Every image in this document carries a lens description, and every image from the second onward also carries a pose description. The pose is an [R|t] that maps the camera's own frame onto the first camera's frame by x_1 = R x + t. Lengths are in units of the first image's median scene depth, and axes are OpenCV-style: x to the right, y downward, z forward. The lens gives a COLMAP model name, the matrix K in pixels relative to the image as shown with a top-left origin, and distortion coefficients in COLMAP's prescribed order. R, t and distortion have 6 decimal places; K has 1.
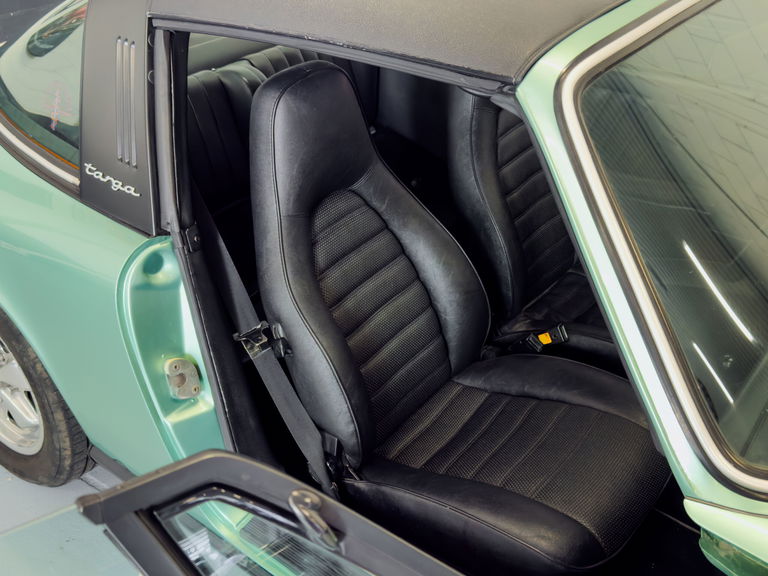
lens RADIAL K [[826.9, 0, 384.0], [0, 826.9, 288.0], [0, 0, 1]] dist [0.168948, -0.358483]
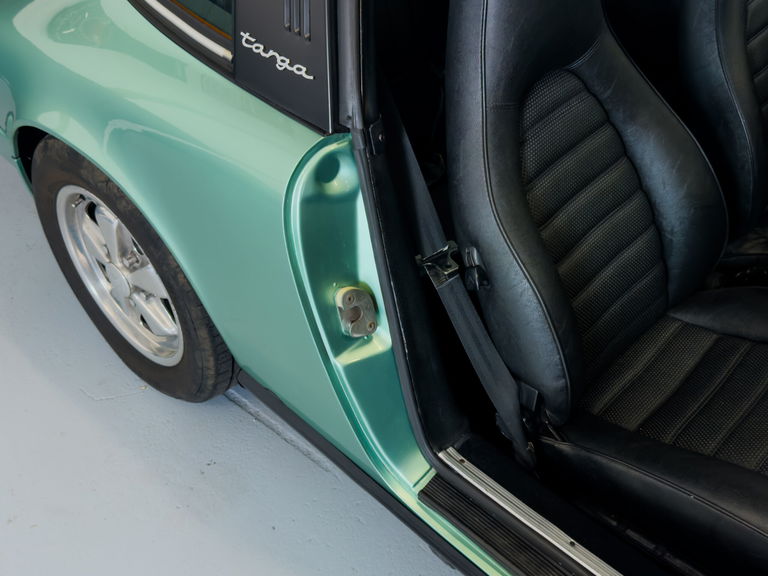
lens RADIAL K [[826.9, 0, 384.0], [0, 826.9, 288.0], [0, 0, 1]] dist [0.168948, -0.358483]
pose [[0.992875, 0.051295, -0.107553, -0.121934], [-0.033313, 0.986102, 0.162768, -0.043190], [0.114408, -0.158025, 0.980785, 0.207547]]
